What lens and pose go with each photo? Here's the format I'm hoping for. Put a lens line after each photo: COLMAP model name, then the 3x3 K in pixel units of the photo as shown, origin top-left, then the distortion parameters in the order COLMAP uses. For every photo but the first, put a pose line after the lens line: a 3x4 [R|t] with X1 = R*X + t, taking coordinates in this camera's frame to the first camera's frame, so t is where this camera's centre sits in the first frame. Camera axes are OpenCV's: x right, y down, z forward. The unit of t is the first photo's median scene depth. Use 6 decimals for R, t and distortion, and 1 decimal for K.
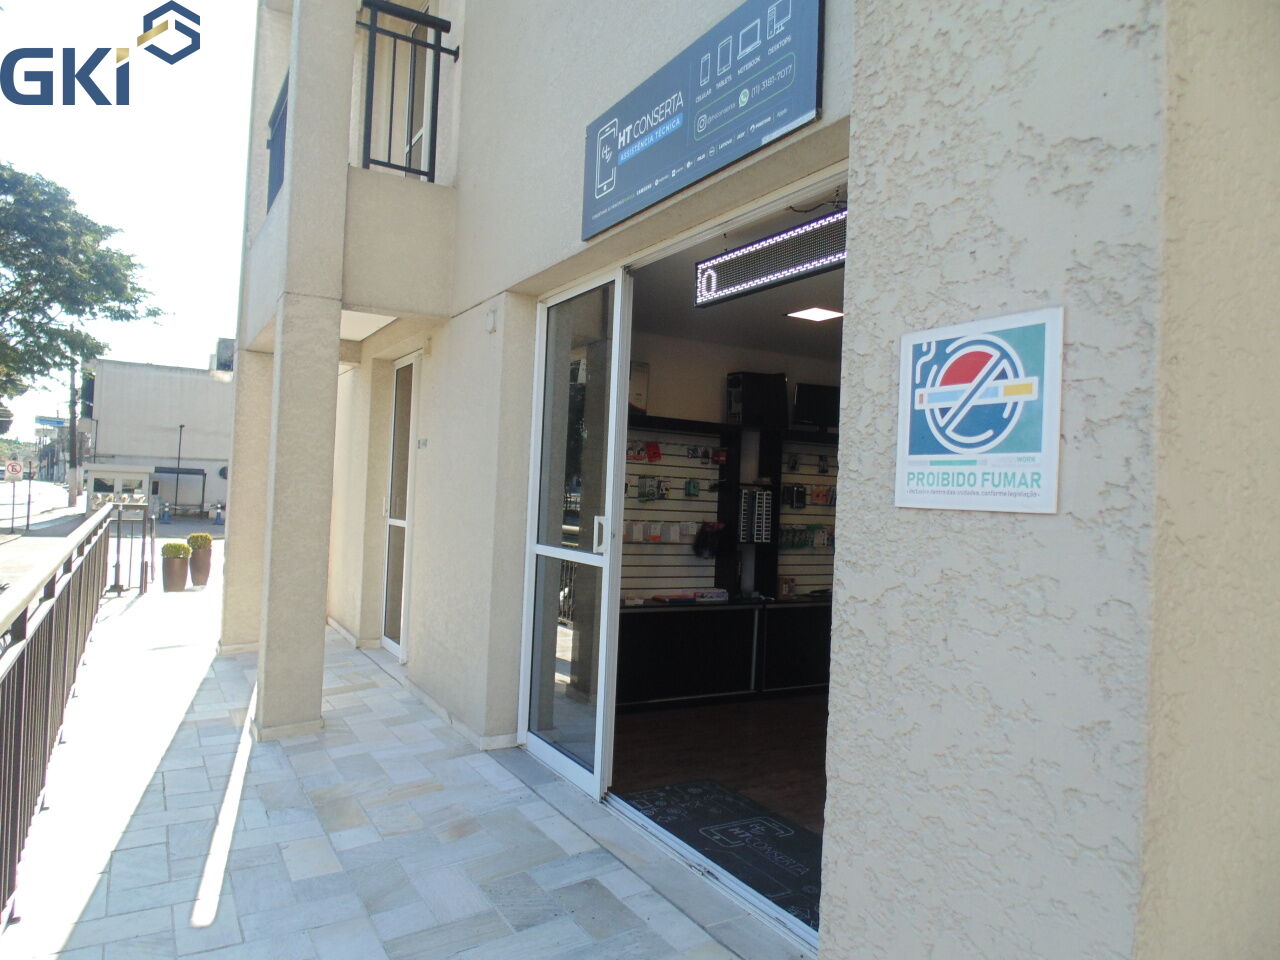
lens RADIAL K [[888.1, 0, 668.1], [0, 888.1, 479.9], [0, 0, 1]] dist [-0.006420, 0.002234]
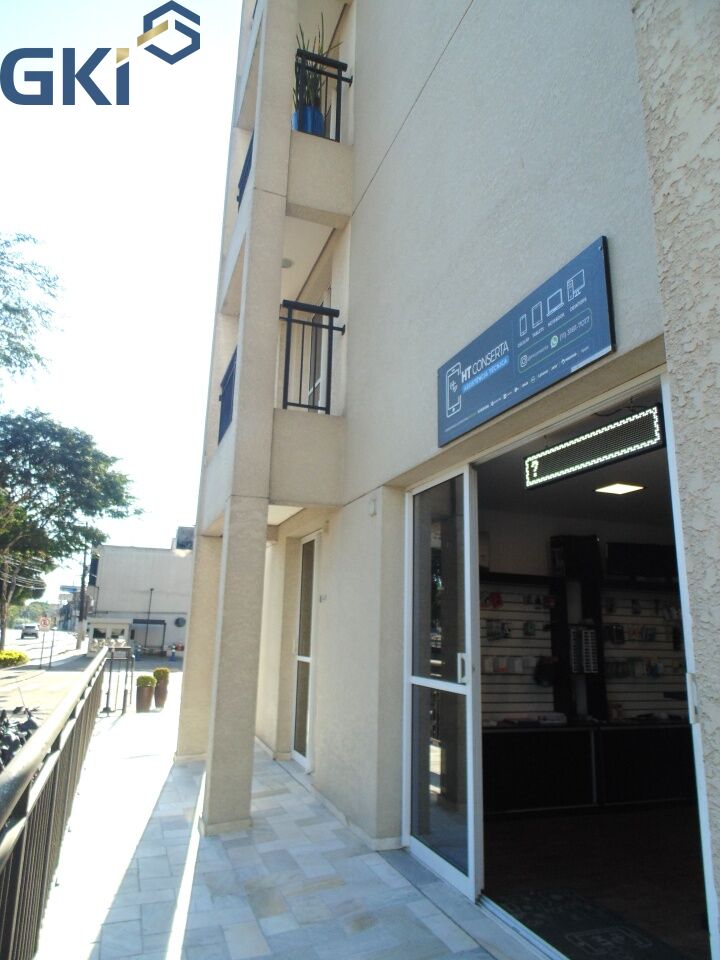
lens RADIAL K [[668.3, 0, 361.4], [0, 668.3, 464.9], [0, 0, 1]] dist [-0.002243, -0.000054]
pose [[0.979660, -0.065828, -0.189562, -0.013833], [0.020709, 0.972784, -0.230788, -0.003424], [0.199596, 0.222168, 0.954360, -0.010034]]
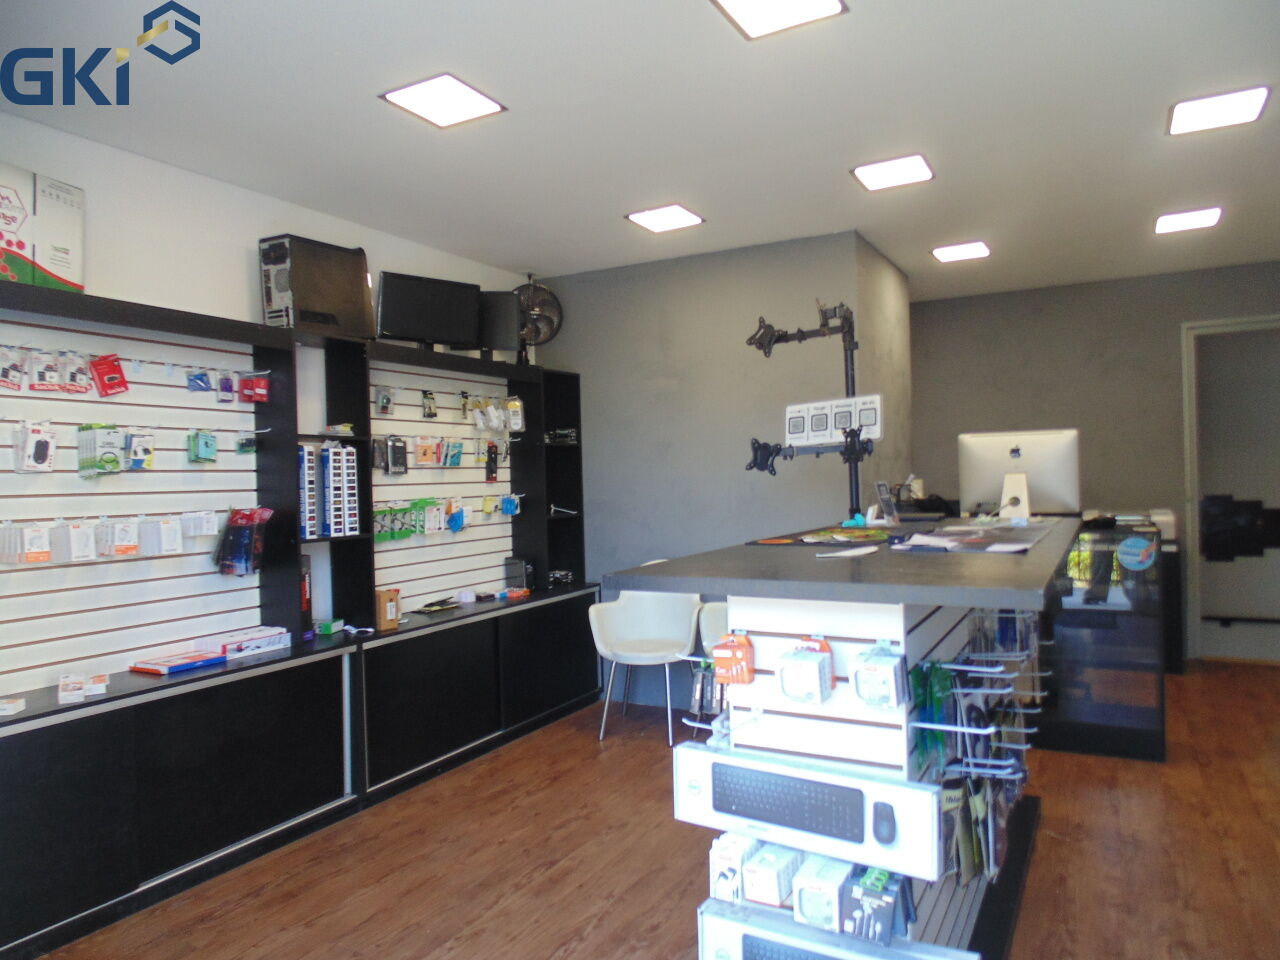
lens RADIAL K [[847.7, 0, 657.9], [0, 847.7, 478.3], [0, 0, 1]] dist [-0.017594, 0.000693]
pose [[0.863177, -0.067092, 0.500424, 0.010375], [0.052682, 0.997690, 0.042891, 0.024217], [-0.502146, -0.010659, 0.864717, 0.514670]]
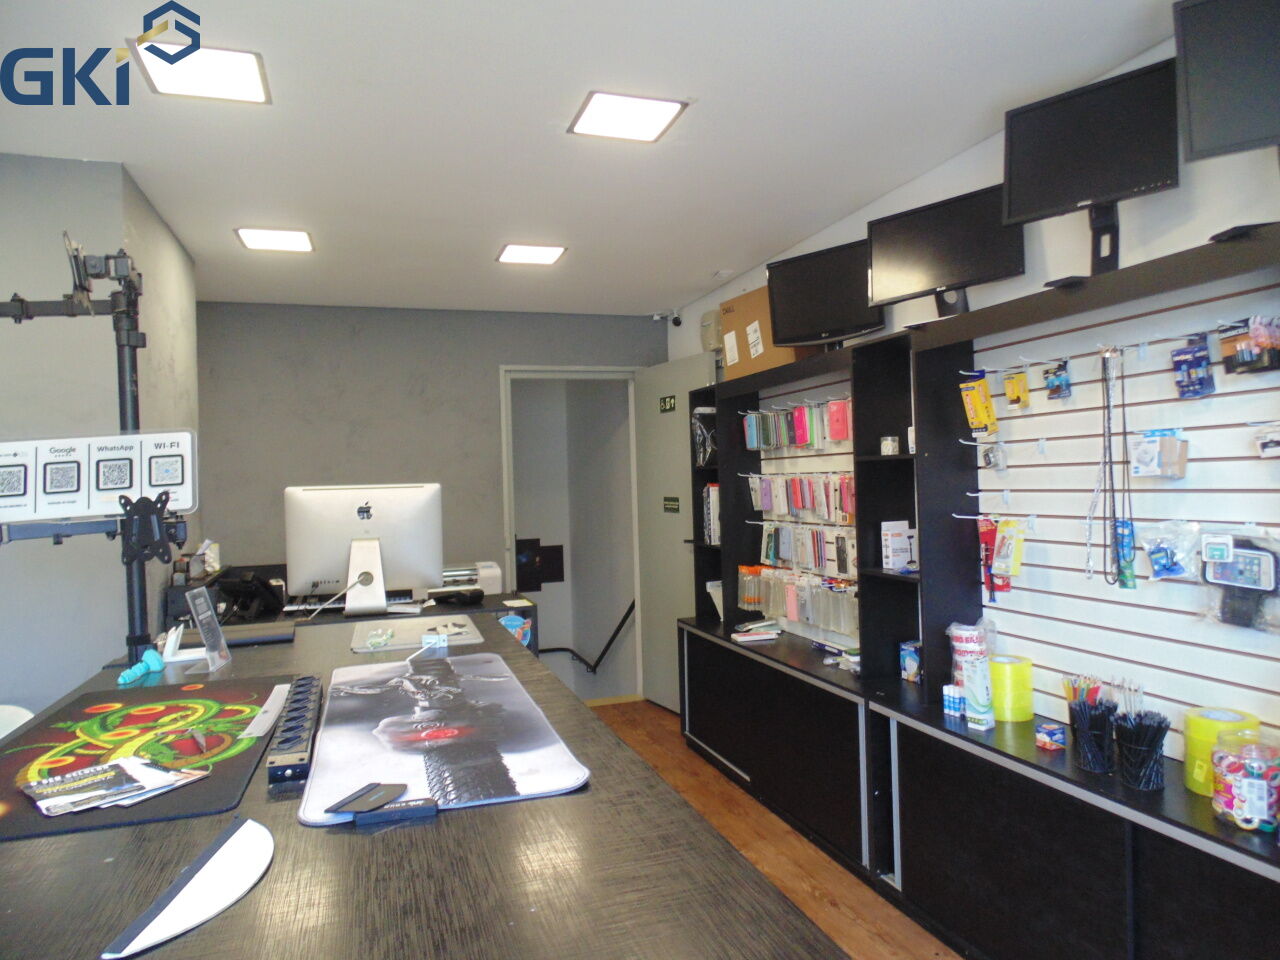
lens RADIAL K [[845.7, 0, 647.5], [0, 845.7, 479.2], [0, 0, 1]] dist [-0.012096, -0.002053]
pose [[0.220588, -0.045717, 0.974295, 0.159655], [0.019701, 0.998906, 0.042412, 0.007695], [-0.975168, 0.009839, 0.221248, 0.700263]]
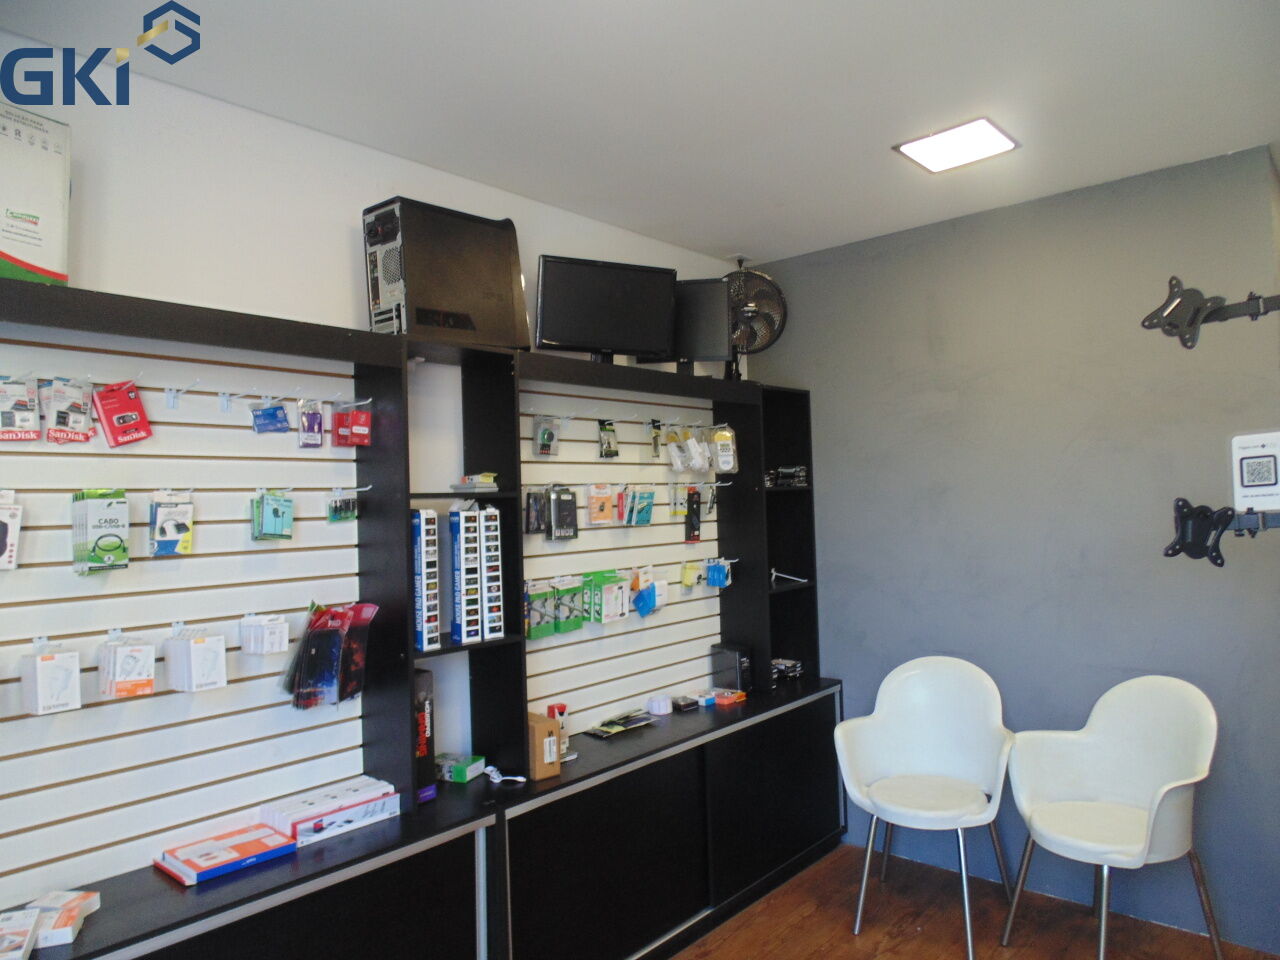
lens RADIAL K [[847.7, 0, 657.9], [0, 847.7, 478.3], [0, 0, 1]] dist [-0.017594, 0.000693]
pose [[0.952449, -0.065034, 0.297678, 0.088670], [0.065853, 0.997803, 0.007287, 0.001861], [-0.297498, 0.012662, 0.954638, 0.758069]]
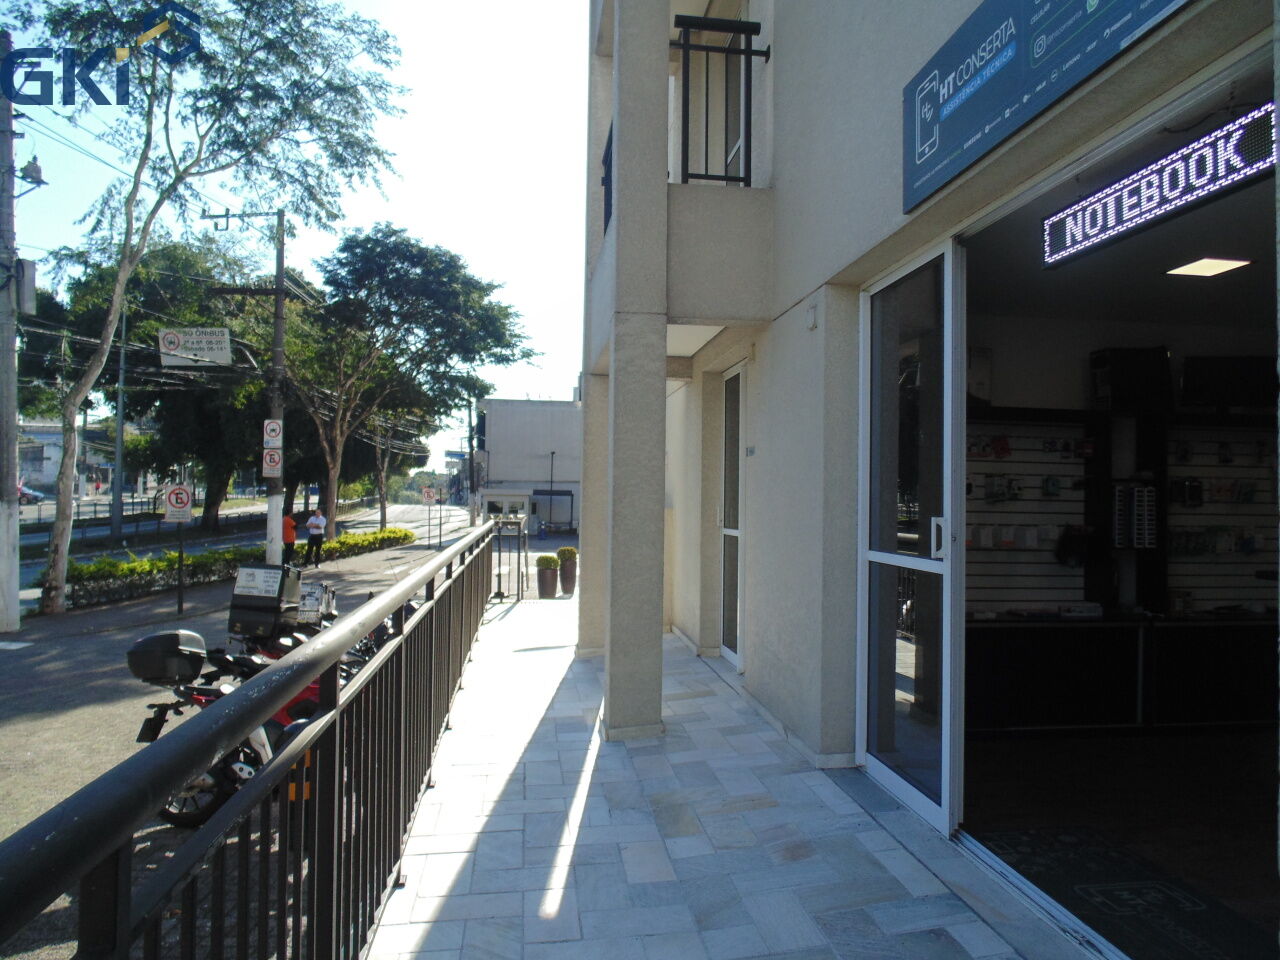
lens RADIAL K [[891.1, 0, 642.9], [0, 891.1, 479.5], [0, 0, 1]] dist [-0.002243, -0.000054]
pose [[0.918136, -0.039333, -0.394310, 0.005310], [0.033484, 0.999204, -0.021704, 0.009467], [0.394849, 0.006724, 0.918721, 0.044290]]
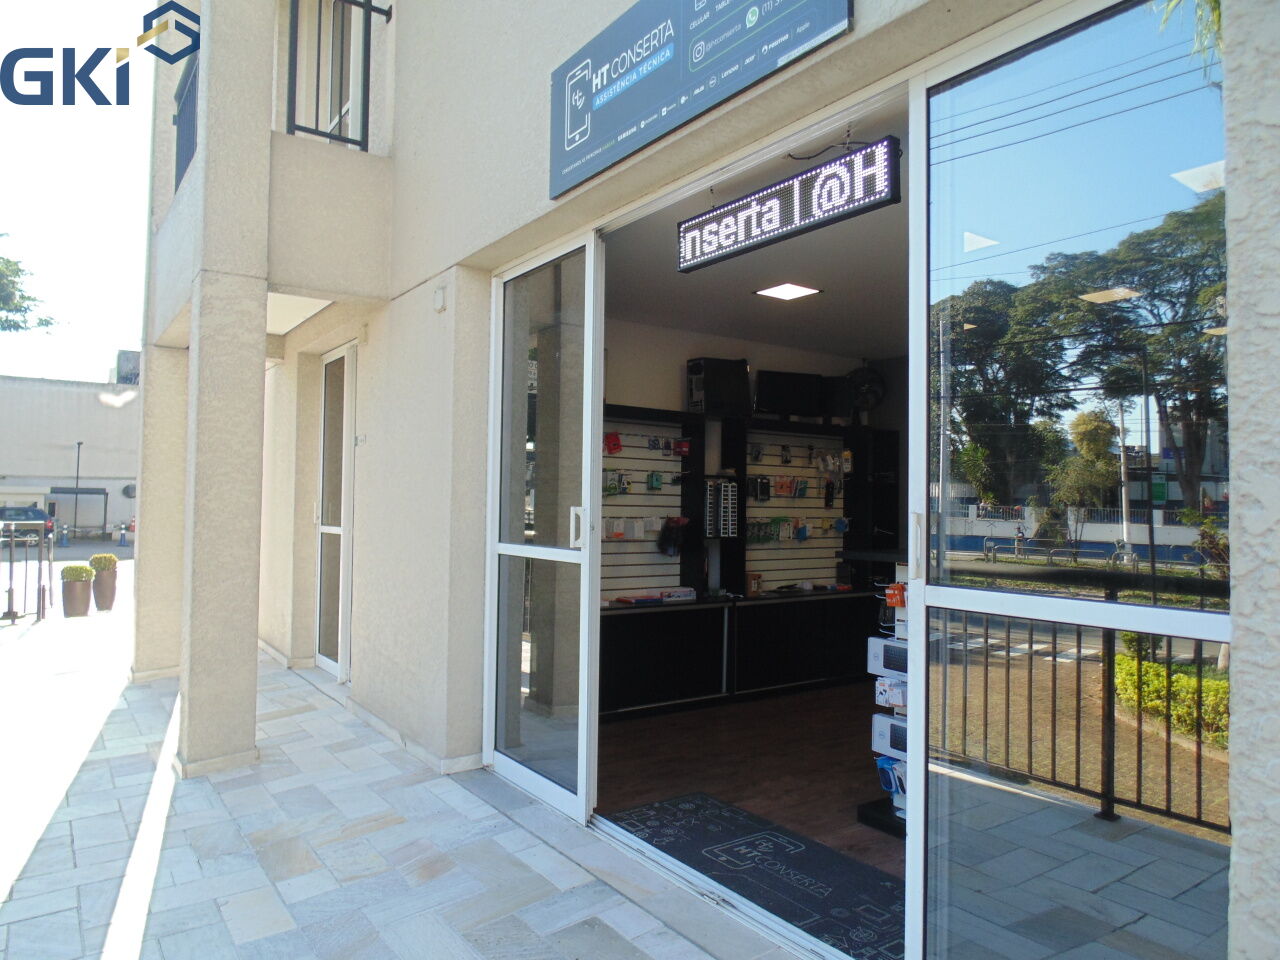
lens RADIAL K [[883.5, 0, 670.4], [0, 883.5, 479.5], [0, 0, 1]] dist [-0.006981, -0.000777]
pose [[0.995684, -0.027485, 0.088648, -0.046898], [0.028254, 0.999573, -0.007429, 0.017331], [-0.088406, 0.009901, 0.996035, 0.078397]]
